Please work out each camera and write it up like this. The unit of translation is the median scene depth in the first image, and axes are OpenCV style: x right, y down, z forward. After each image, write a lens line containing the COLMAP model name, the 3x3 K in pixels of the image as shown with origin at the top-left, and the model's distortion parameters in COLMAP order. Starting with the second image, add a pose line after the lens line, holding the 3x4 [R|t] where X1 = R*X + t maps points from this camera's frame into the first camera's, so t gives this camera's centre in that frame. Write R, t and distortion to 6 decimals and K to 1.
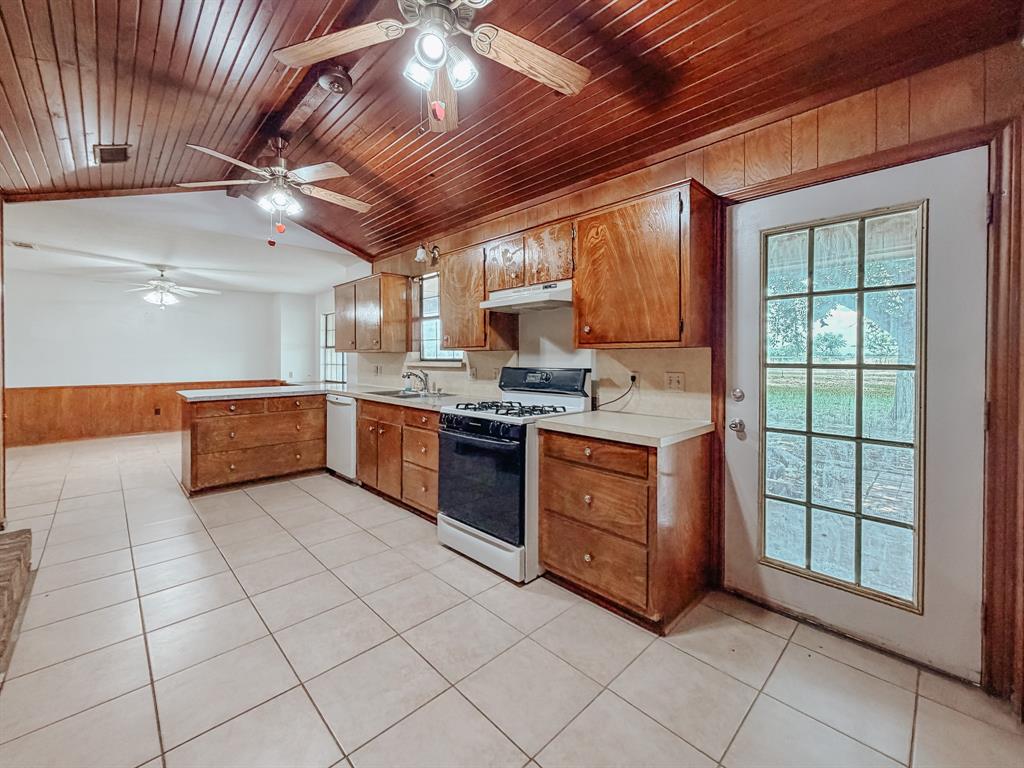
lens RADIAL K [[426.1, 0, 508.4], [0, 426.1, 363.5], [0, 0, 1]] dist [0.000335, 0.000054]
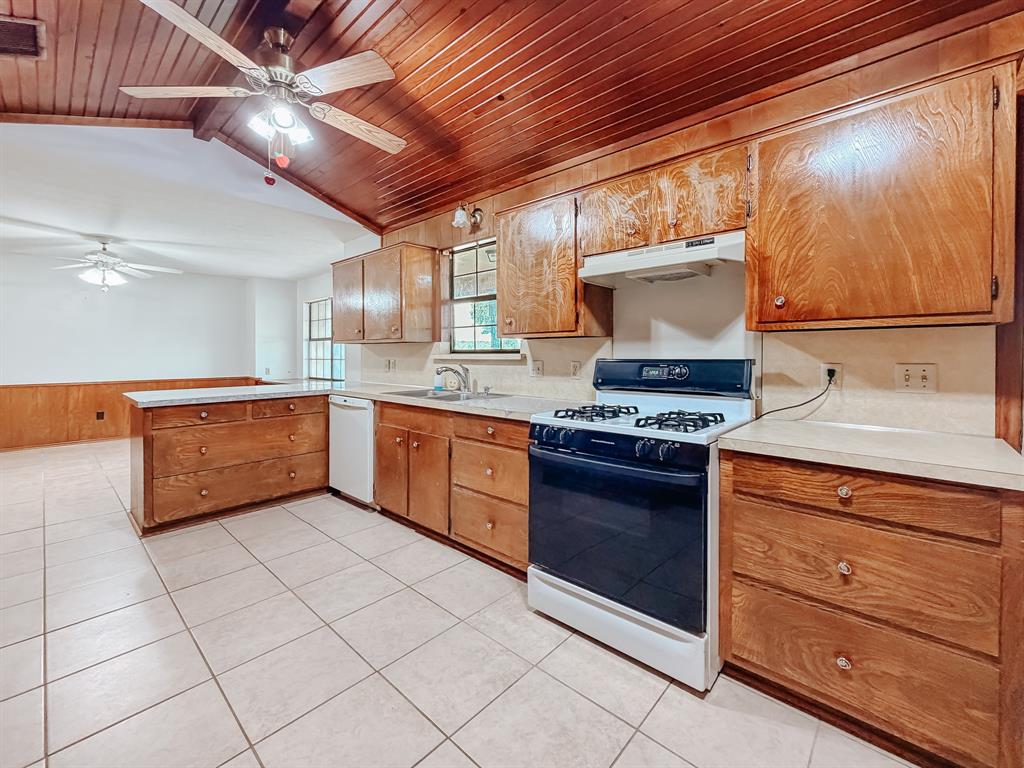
lens RADIAL K [[401.0, 0, 511.5], [0, 401.0, 361.2], [0, 0, 1]] dist [0.000632, -0.000294]
pose [[0.994710, -0.001928, 0.102700, -0.213620], [0.001625, 0.999994, 0.003034, 0.009067], [-0.102706, -0.002852, 0.994708, 0.285297]]
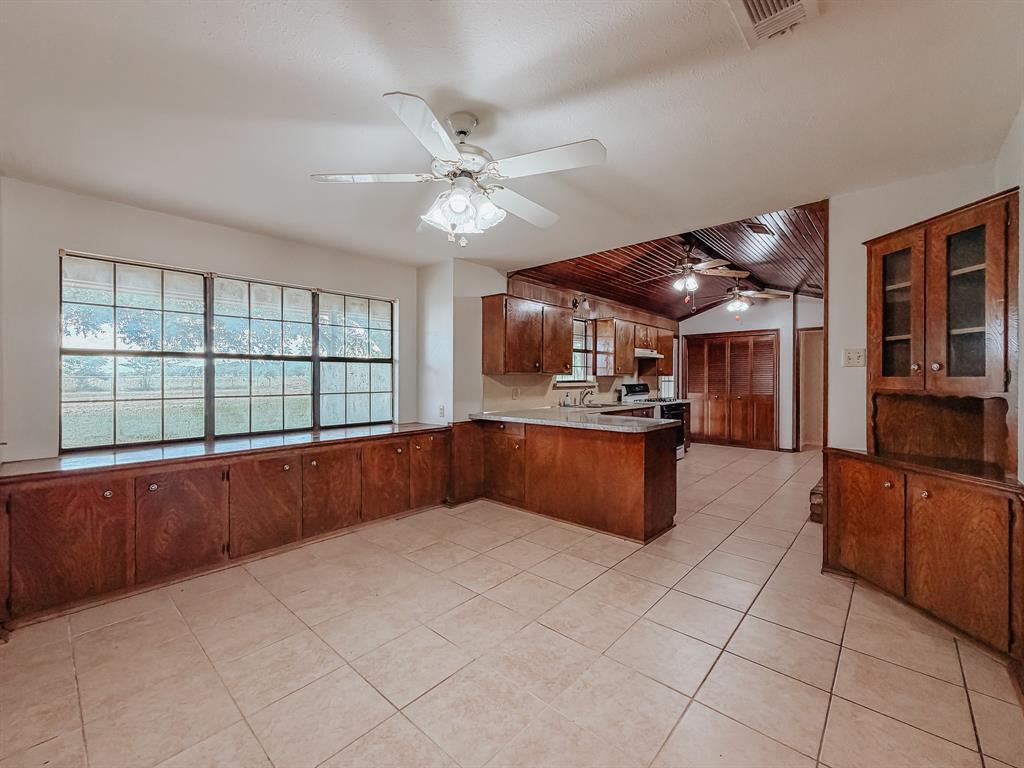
lens RADIAL K [[419.5, 0, 513.7], [0, 419.5, 378.4], [0, 0, 1]] dist [-0.002620, -0.000254]
pose [[-0.073482, -0.005240, 0.997283, -1.784625], [0.012198, 0.999907, 0.006153, -0.034056], [-0.997222, 0.012617, -0.073411, 1.534471]]
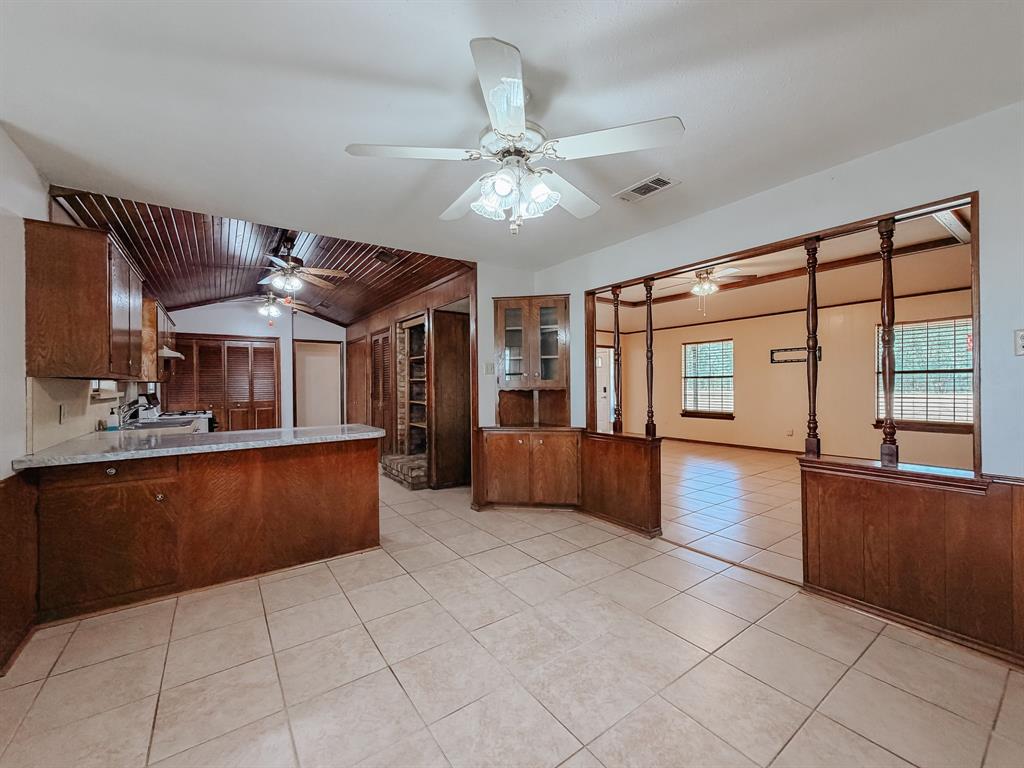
lens RADIAL K [[416.6, 0, 507.8], [0, 416.6, 384.8], [0, 0, 1]] dist [-0.001361, 0.000139]
pose [[-0.988221, 0.005047, 0.152949, -1.321742], [0.007797, 0.999818, 0.017383, -0.033203], [-0.152833, 0.018371, -0.988081, 2.027980]]
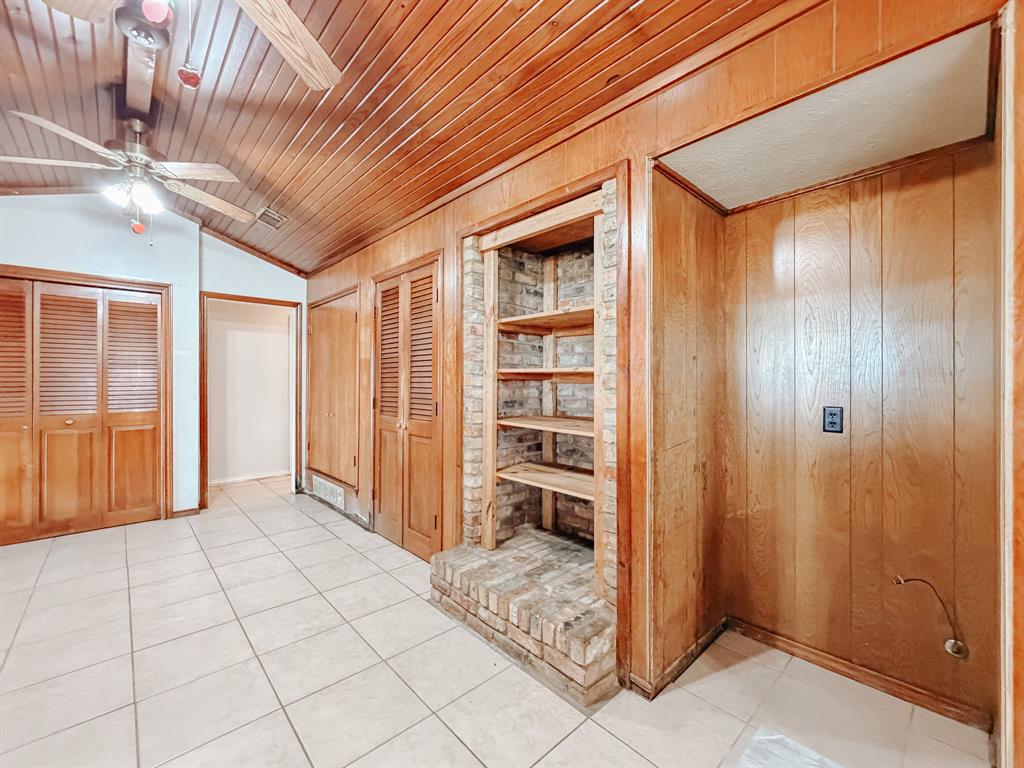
lens RADIAL K [[421.7, 0, 512.0], [0, 421.7, 384.0], [0, 0, 1]] dist [0.002007, 0.000111]
pose [[-0.999959, -0.006484, 0.006272, -0.715911], [-0.006374, 0.999829, 0.017367, -0.018495], [-0.006383, 0.017326, -0.999830, 1.168395]]
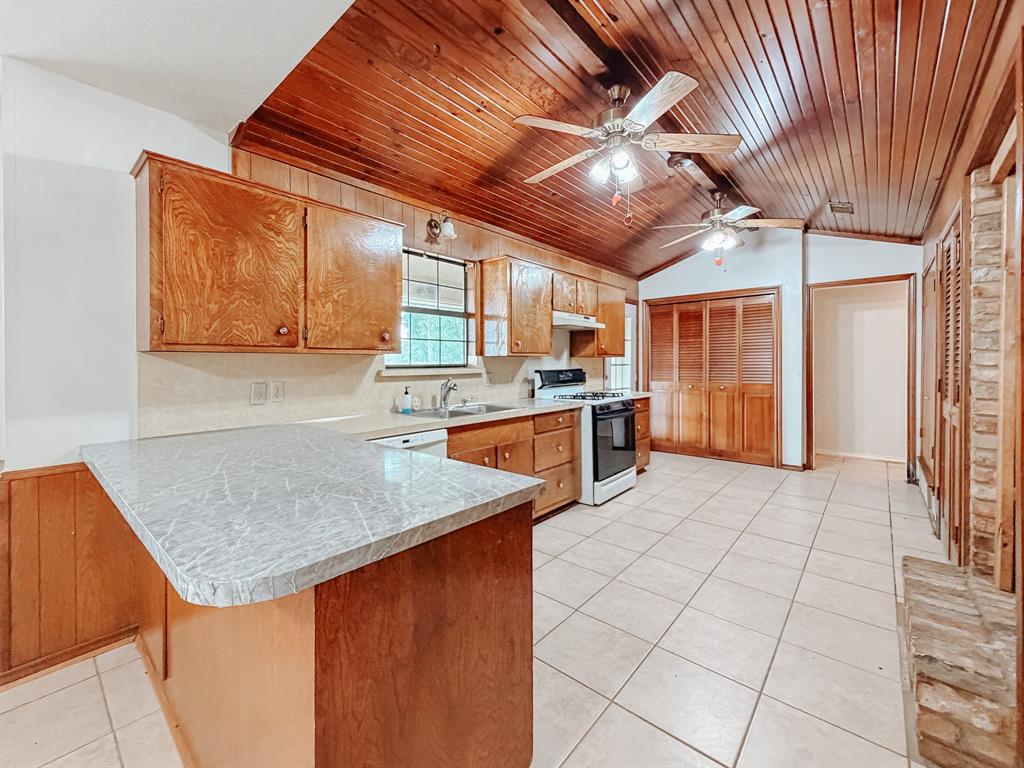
lens RADIAL K [[426.1, 0, 508.4], [0, 426.1, 363.5], [0, 0, 1]] dist [0.000335, 0.000054]
pose [[-0.098487, -0.005641, 0.995122, -1.132223], [0.018072, 0.999809, 0.007456, -0.019490], [-0.994974, 0.018718, -0.098366, 1.113490]]
